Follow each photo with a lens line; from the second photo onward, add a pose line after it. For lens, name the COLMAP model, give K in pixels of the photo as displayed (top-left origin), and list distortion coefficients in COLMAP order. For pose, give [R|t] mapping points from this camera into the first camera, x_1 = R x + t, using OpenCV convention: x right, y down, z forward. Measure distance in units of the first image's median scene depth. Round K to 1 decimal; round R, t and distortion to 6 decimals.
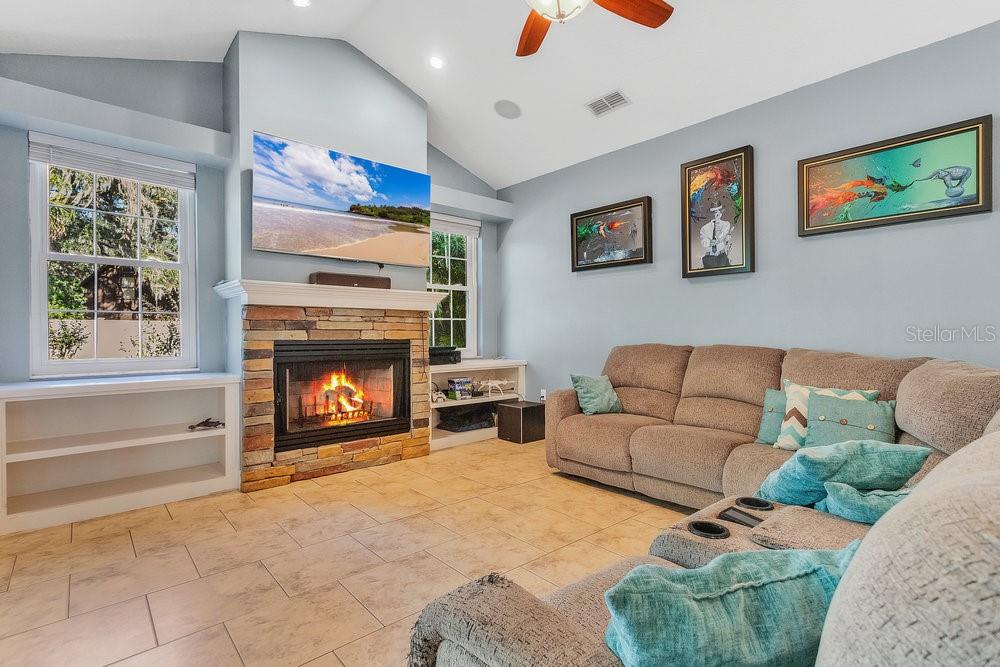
lens RADIAL K [[478.9, 0, 497.1], [0, 478.9, 334.9], [0, 0, 1]] dist [0.008402, 0.003626]
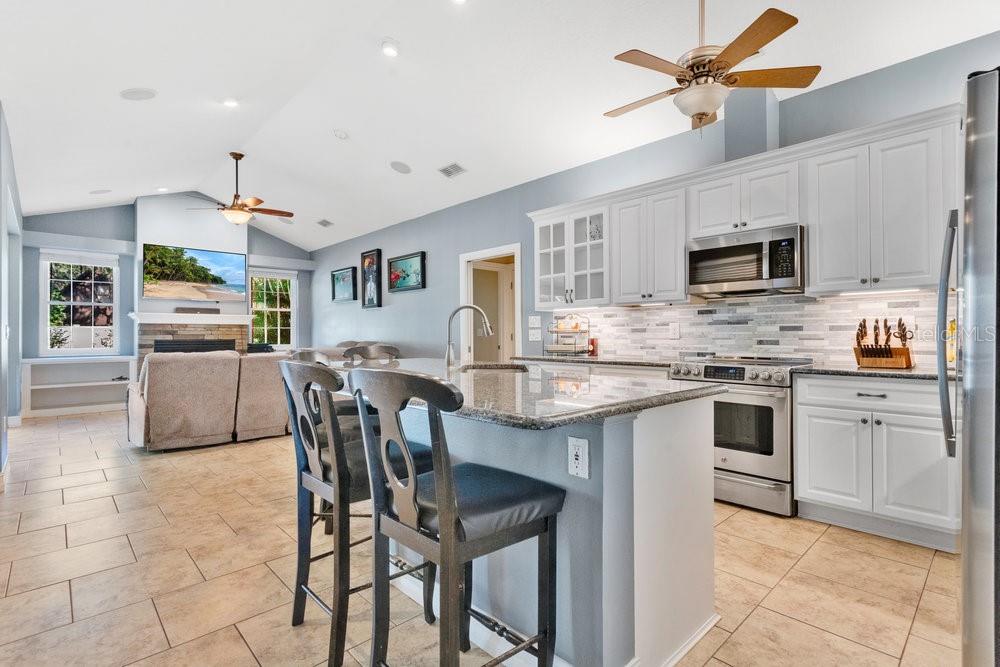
lens RADIAL K [[478.9, 0, 495.5], [0, 478.9, 330.7], [0, 0, 1]] dist [0.008402, 0.003626]
pose [[0.999716, -0.002978, 0.023653, 0.944626], [0.003322, 0.999889, -0.014554, 0.007210], [-0.023607, 0.014628, 0.999614, -1.109359]]
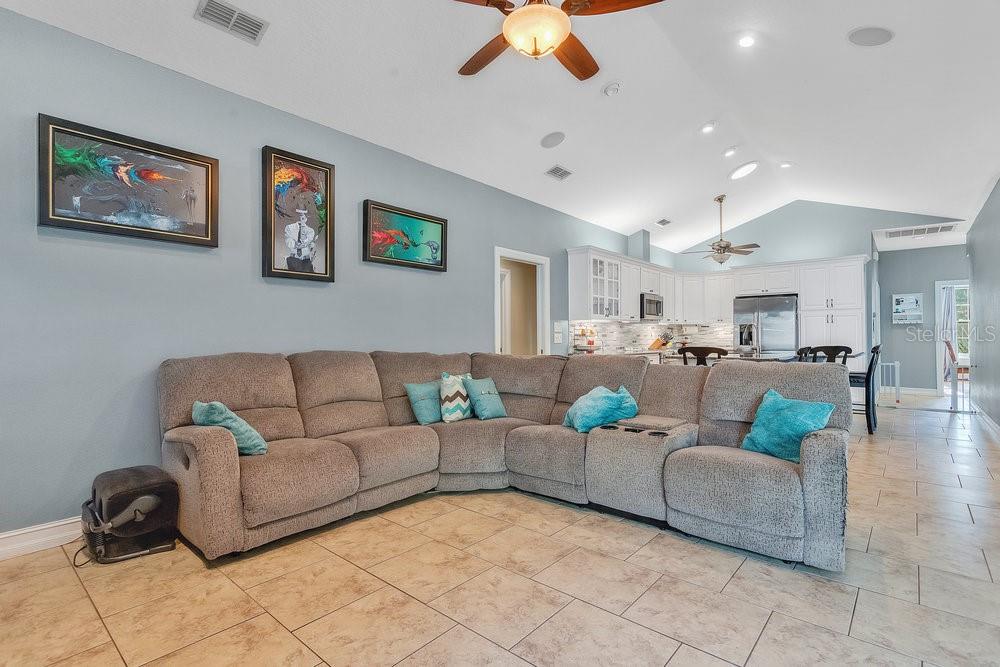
lens RADIAL K [[478.9, 0, 501.1], [0, 478.9, 332.3], [0, 0, 1]] dist [0.008402, 0.003626]
pose [[-0.142640, 0.013058, 0.989689, -0.561182], [0.008173, 0.999894, -0.012014, -0.002155], [-0.989741, 0.006375, -0.142731, 0.735829]]
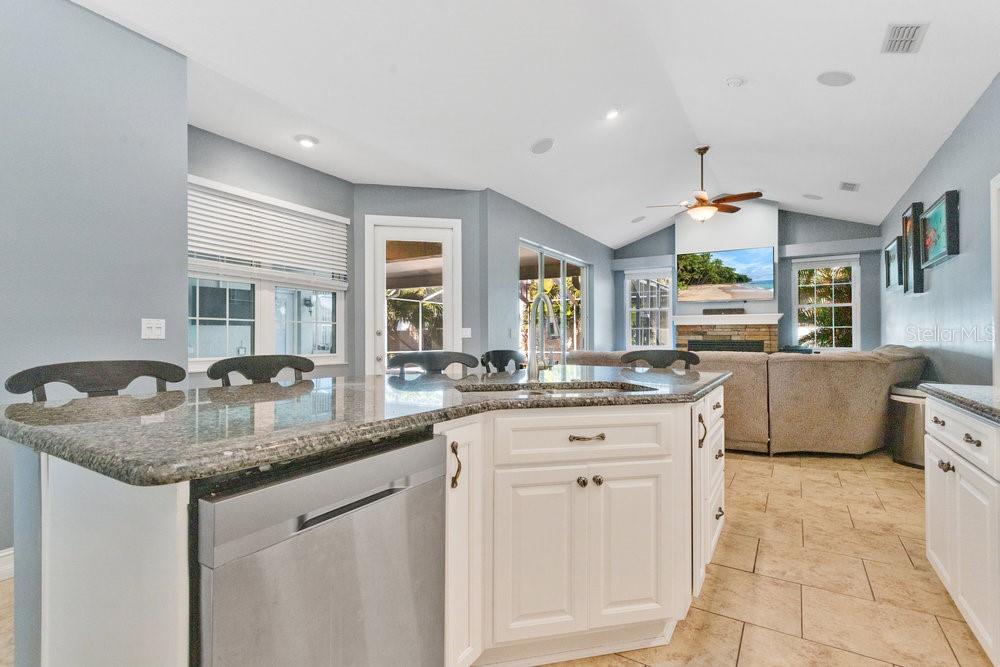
lens RADIAL K [[478.9, 0, 498.6], [0, 478.9, 334.0], [0, 0, 1]] dist [0.008402, 0.003626]
pose [[0.288469, -0.003716, -0.957482, 1.434374], [-0.007149, 0.999956, -0.006035, 0.003592], [0.957462, 0.008586, 0.288430, -0.536320]]
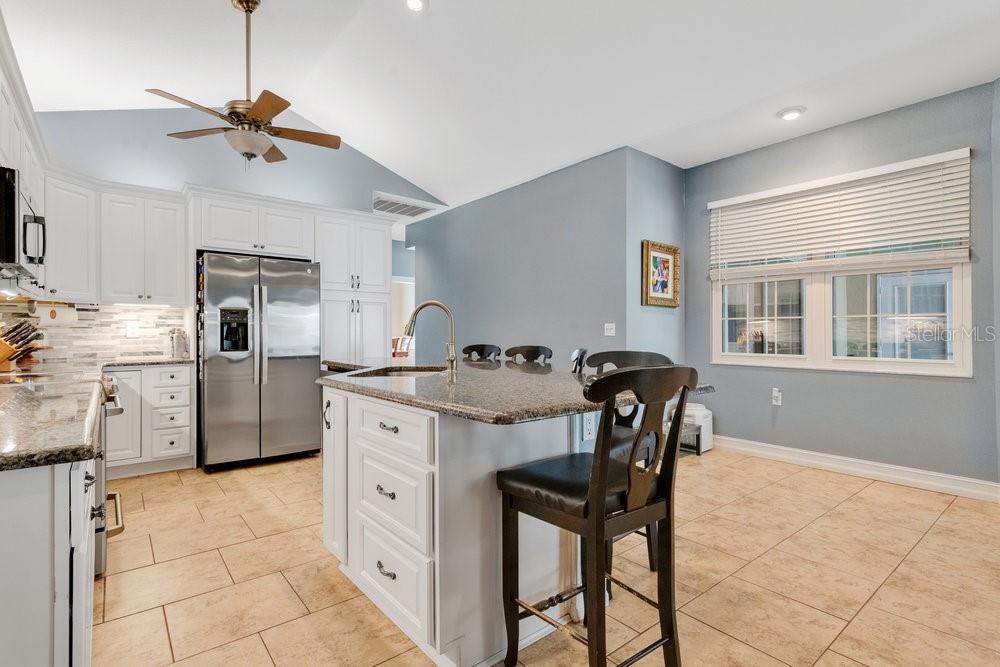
lens RADIAL K [[478.9, 0, 502.5], [0, 478.9, 335.8], [0, 0, 1]] dist [0.008402, 0.003626]
pose [[-0.999528, 0.002453, 0.030620, 0.796096], [0.002718, 0.999959, 0.008629, -0.000743], [-0.030598, 0.008709, -0.999494, 0.373413]]
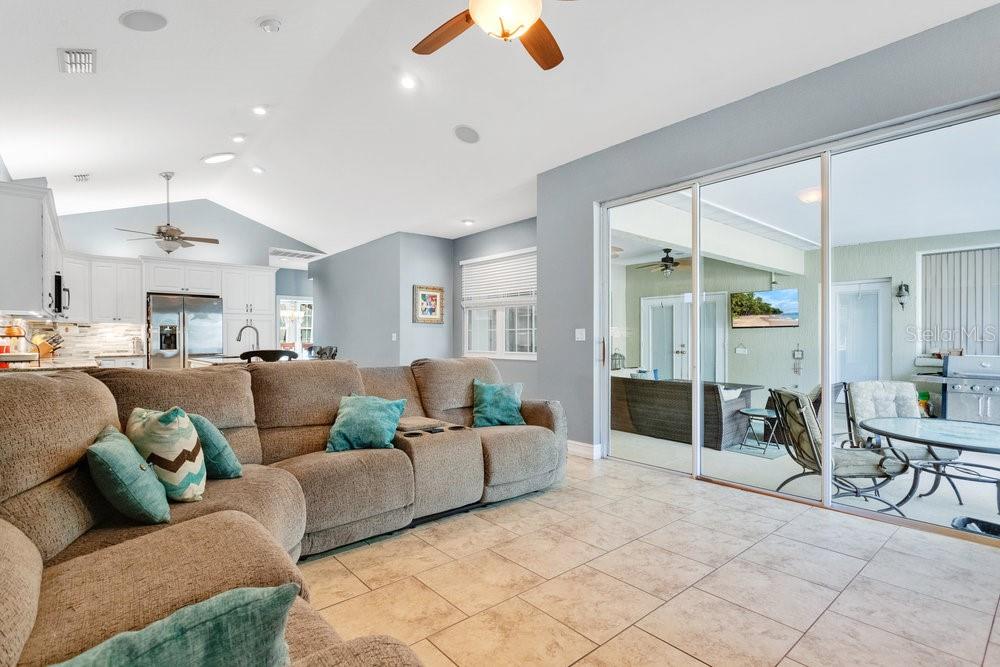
lens RADIAL K [[478.9, 0, 503.8], [0, 478.9, 340.7], [0, 0, 1]] dist [0.008402, 0.003626]
pose [[-0.999935, 0.004184, 0.010642, 0.077766], [0.004286, 0.999945, 0.009560, -0.006871], [-0.010602, 0.009605, -0.999898, 1.213929]]
